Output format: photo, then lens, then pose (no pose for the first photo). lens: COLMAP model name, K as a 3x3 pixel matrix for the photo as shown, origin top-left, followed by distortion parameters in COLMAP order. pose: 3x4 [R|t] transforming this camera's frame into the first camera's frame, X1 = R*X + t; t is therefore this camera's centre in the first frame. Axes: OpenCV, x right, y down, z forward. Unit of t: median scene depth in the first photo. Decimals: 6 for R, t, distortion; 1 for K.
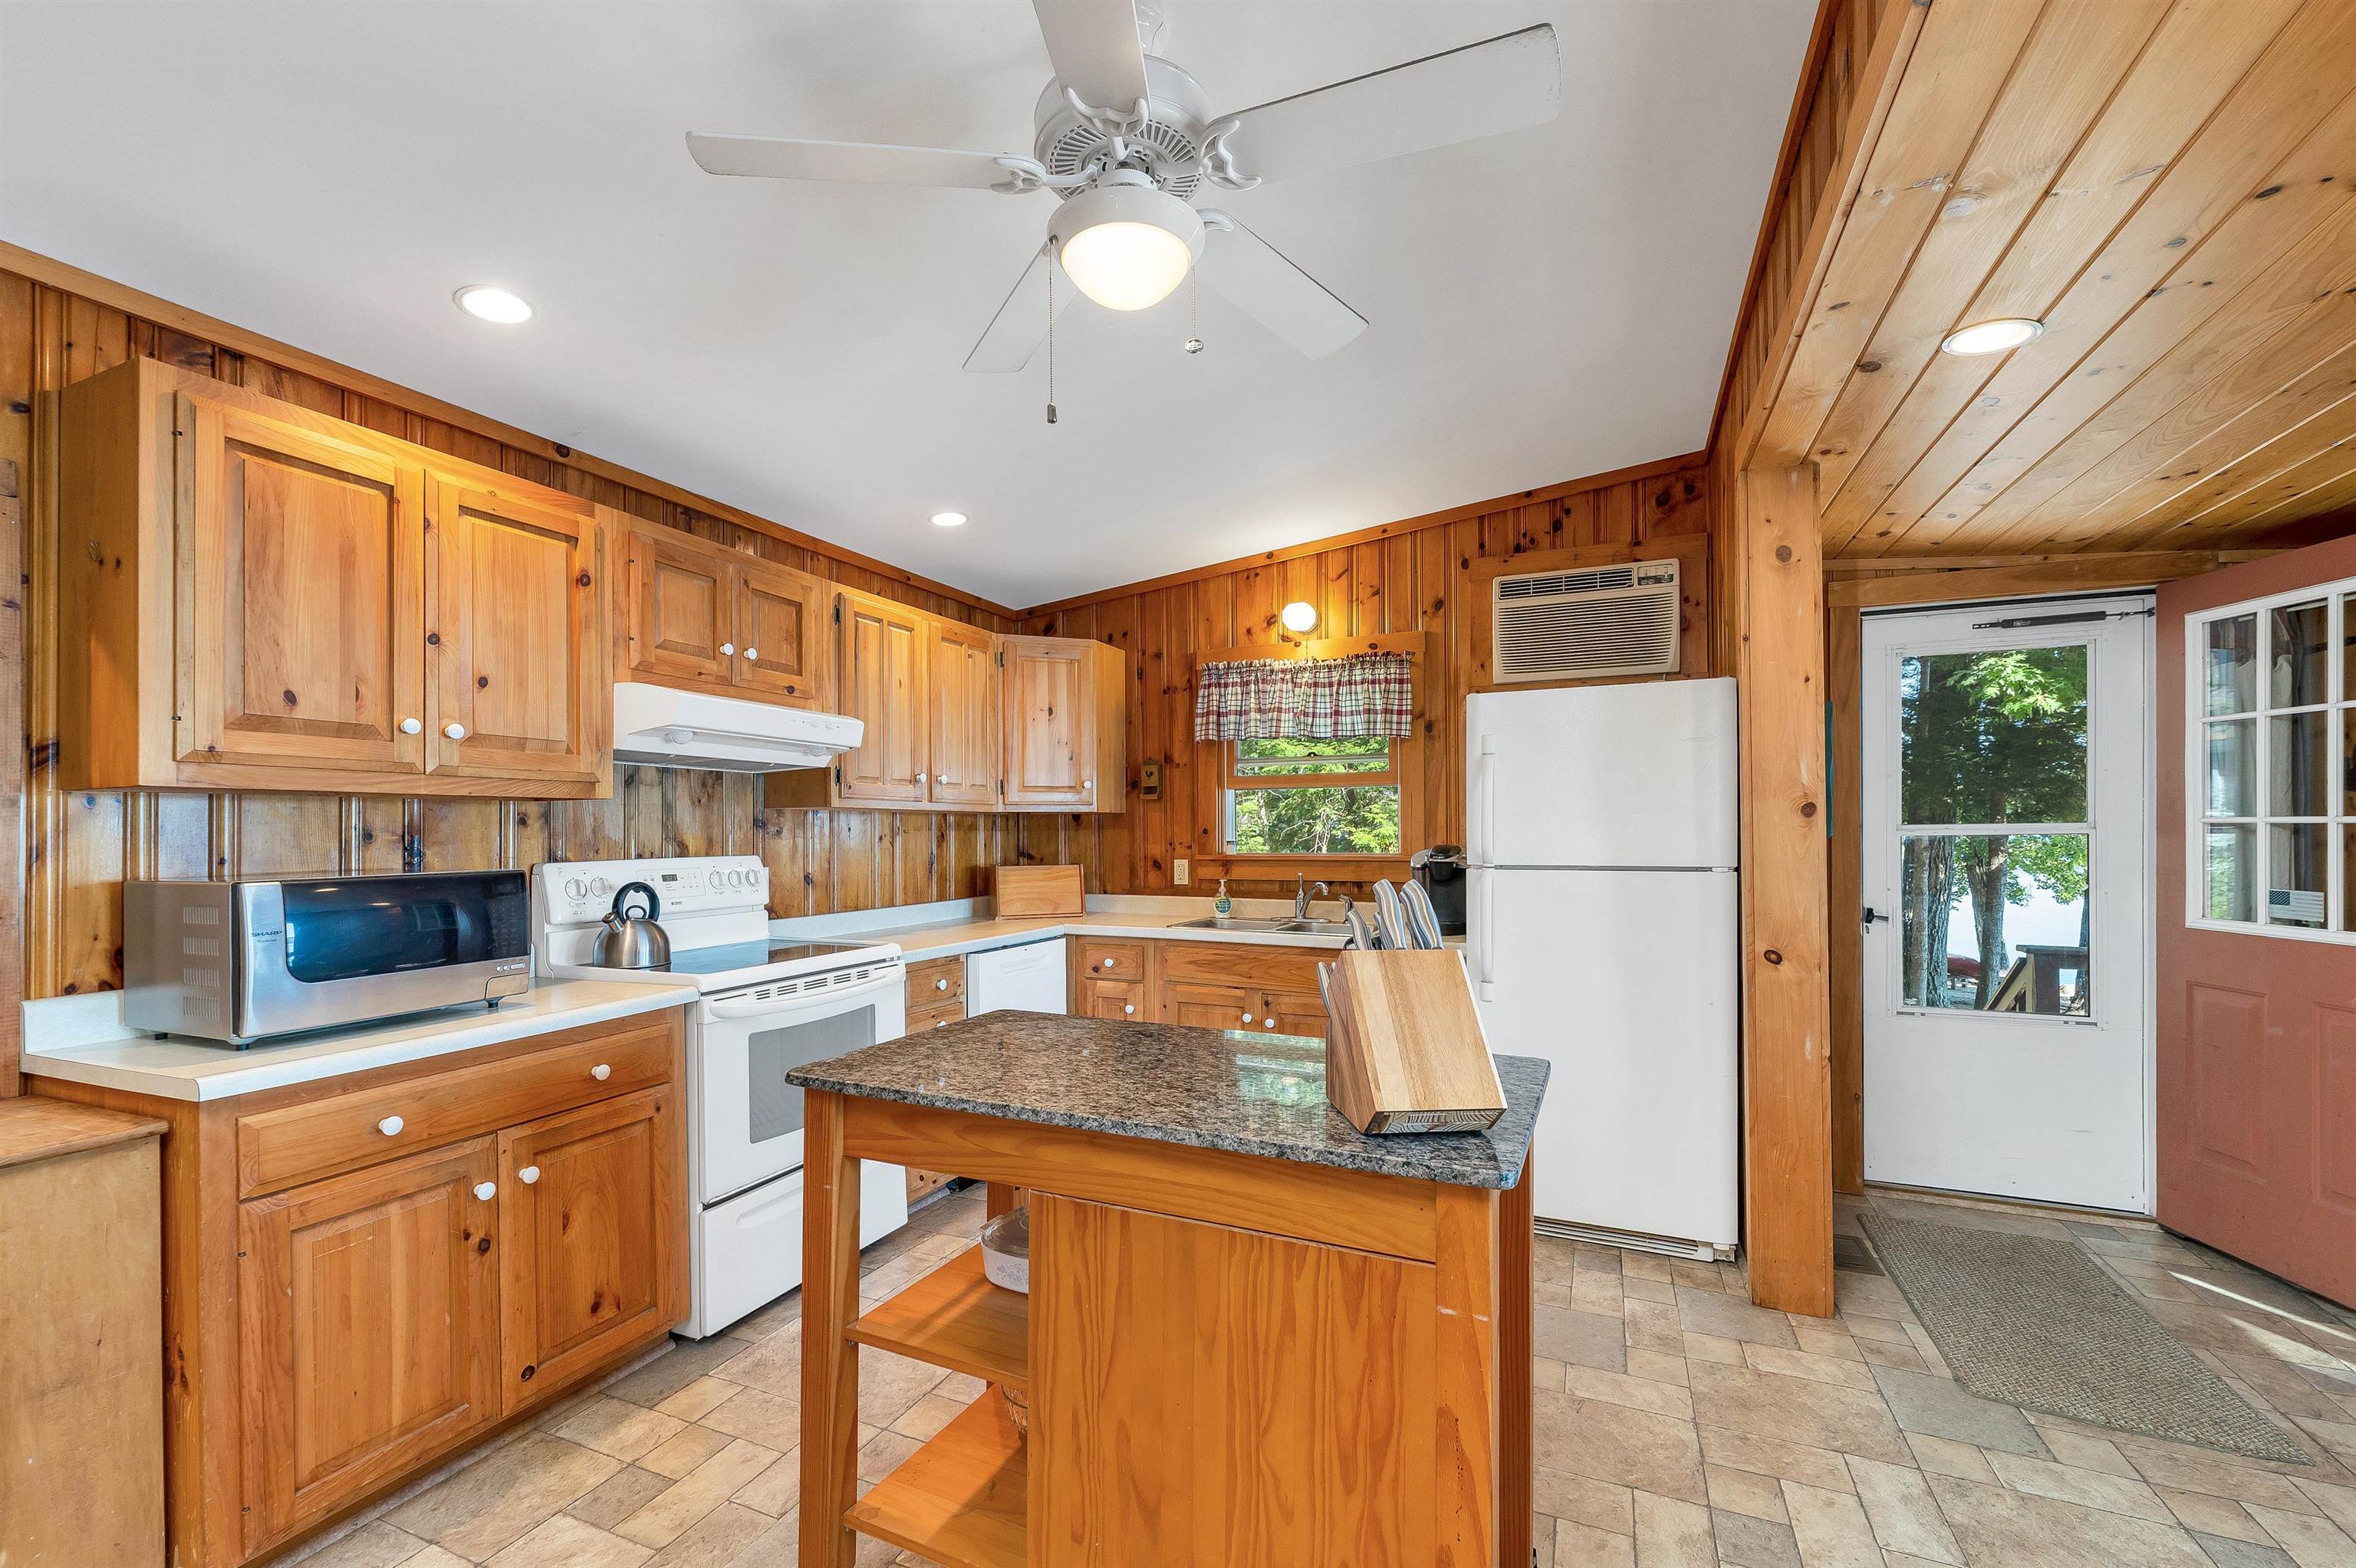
lens RADIAL K [[983.7, 0, 1153.4], [0, 983.7, 822.8], [0, 0, 1]] dist [0.002672, -0.000390]
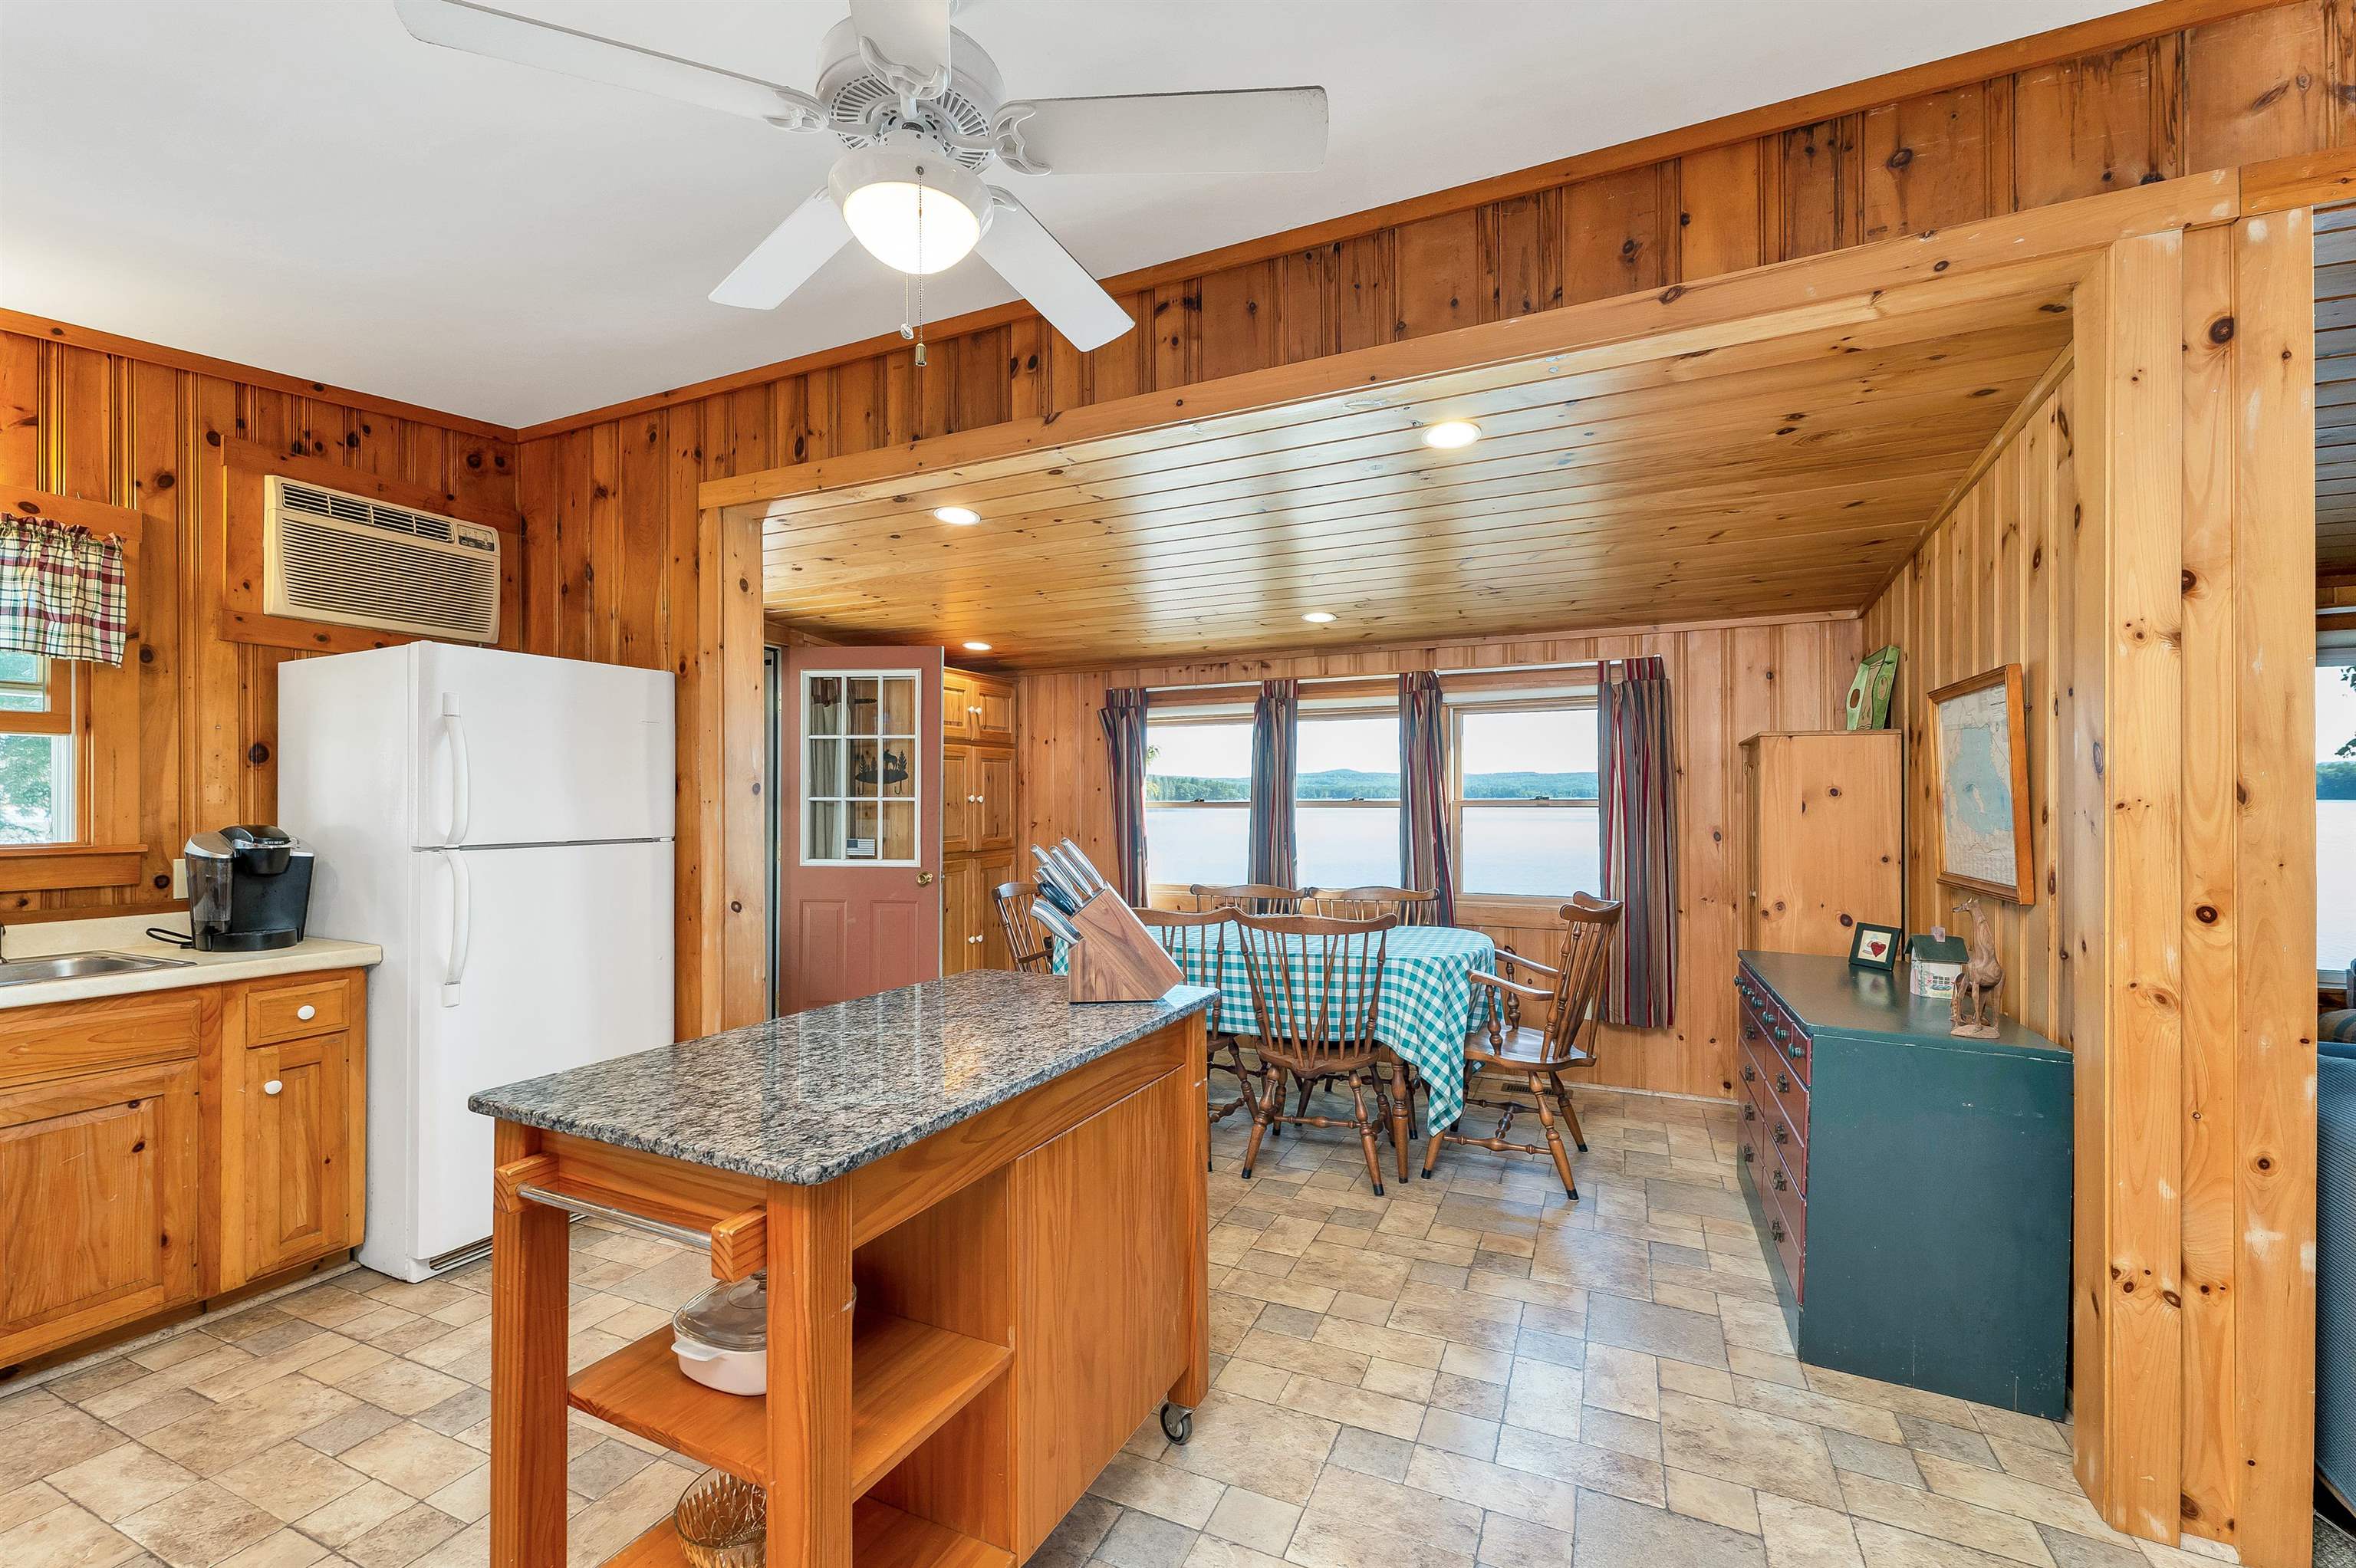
lens RADIAL K [[983.7, 0, 1157.7], [0, 983.7, 794.7], [0, 0, 1]] dist [0.002672, -0.000390]
pose [[0.015790, 0.010784, 0.999817, -0.427200], [-0.004715, 0.999932, -0.010711, 0.003981], [-0.999864, -0.004545, 0.015840, 0.316336]]
